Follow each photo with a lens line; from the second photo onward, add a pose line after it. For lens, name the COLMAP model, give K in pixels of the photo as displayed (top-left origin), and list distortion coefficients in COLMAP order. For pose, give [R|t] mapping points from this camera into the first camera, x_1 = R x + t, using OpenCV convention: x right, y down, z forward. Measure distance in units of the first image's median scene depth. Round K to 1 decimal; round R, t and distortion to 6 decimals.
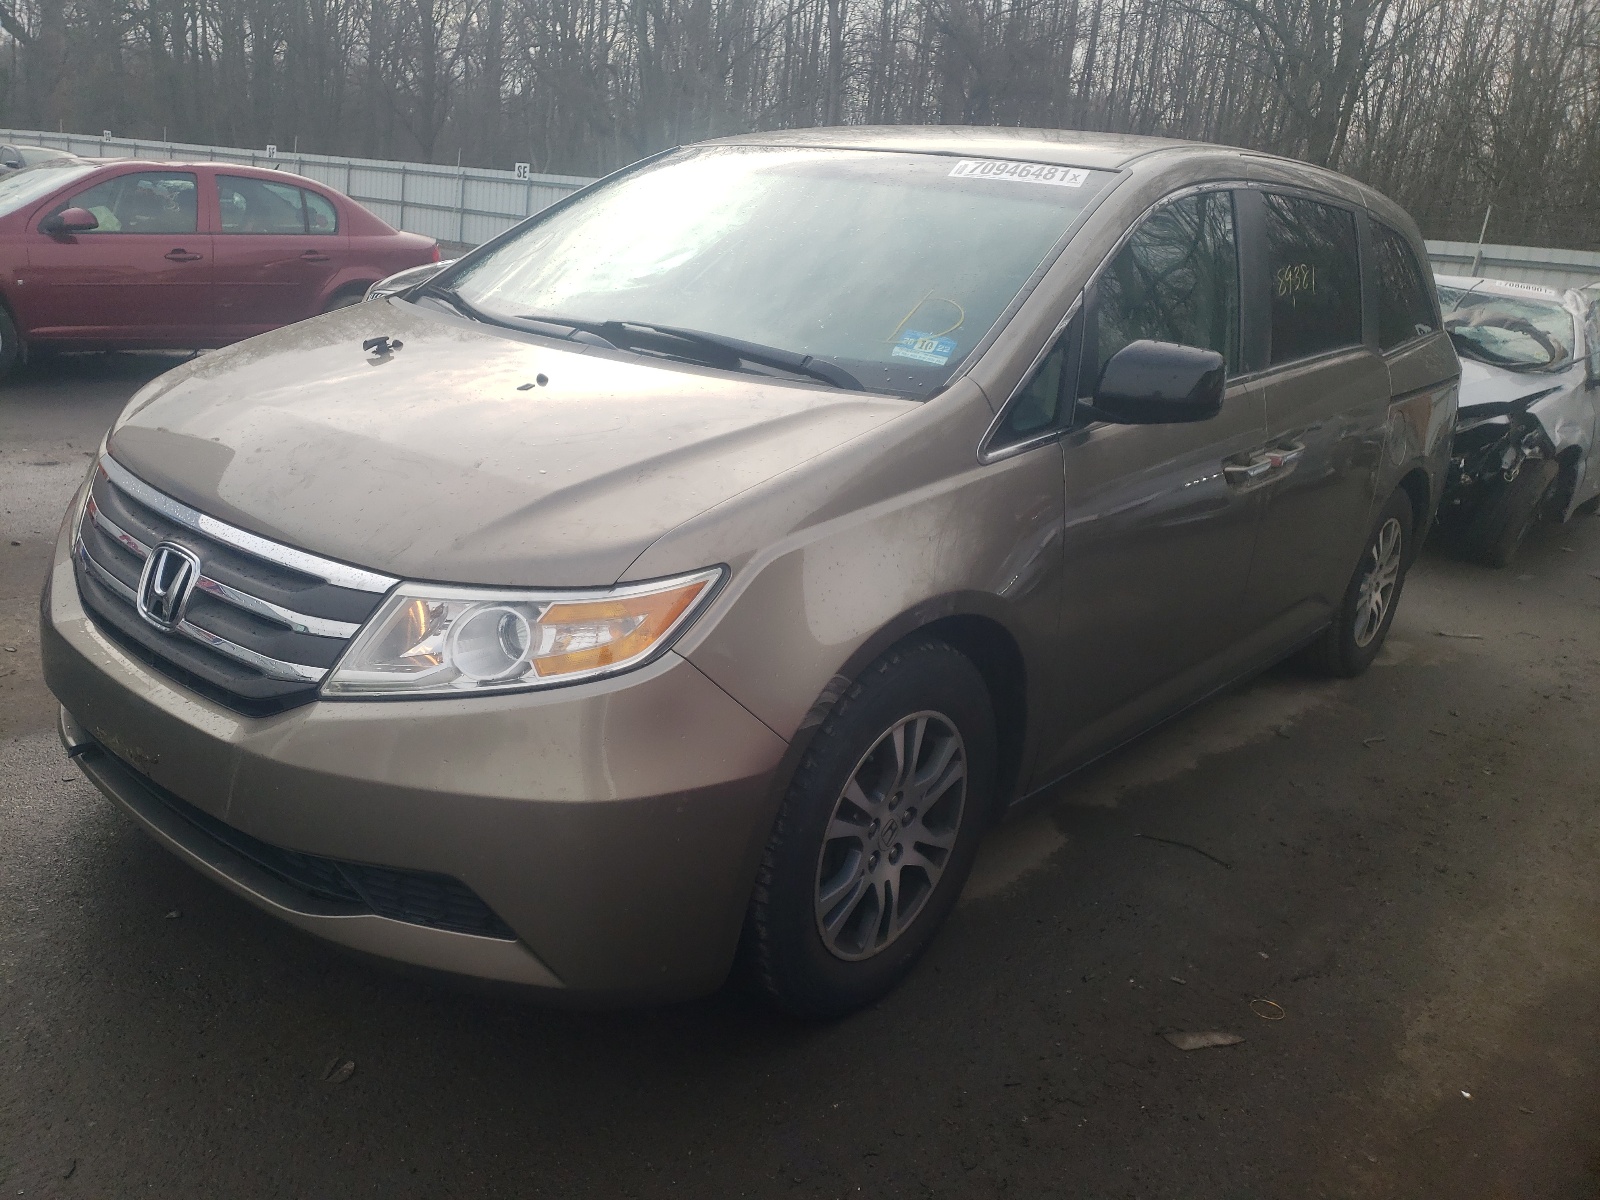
lens RADIAL K [[1213.5, 0, 800.0], [0, 1213.5, 600.0], [0, 0, 1]] dist [0.089044, -0.003162]
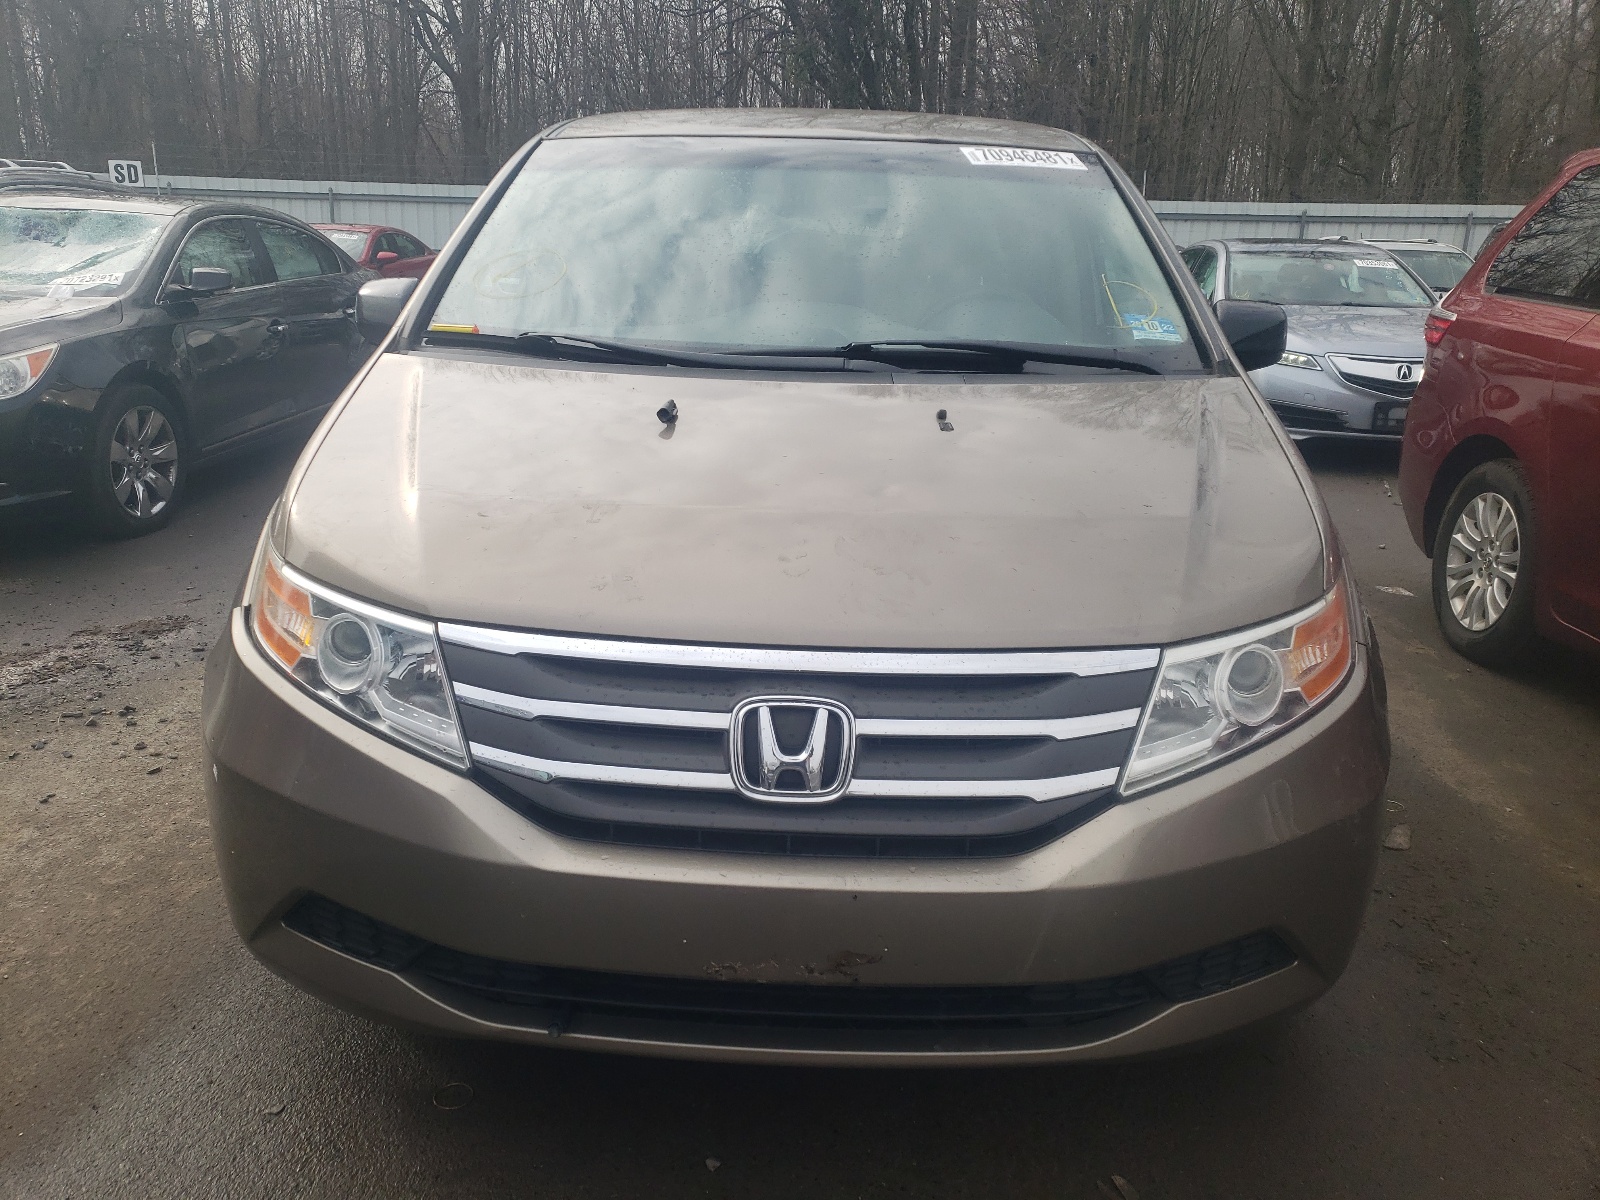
lens RADIAL K [[1205.7, 0, 800.0], [0, 1205.7, 600.0], [0, 0, 1]] dist [0.036845, 0.000293]
pose [[0.784014, -0.252478, 0.567077, -0.922459], [0.230382, 0.966649, 0.111863, -0.190473], [-0.576407, 0.042943, 0.816033, 0.366196]]
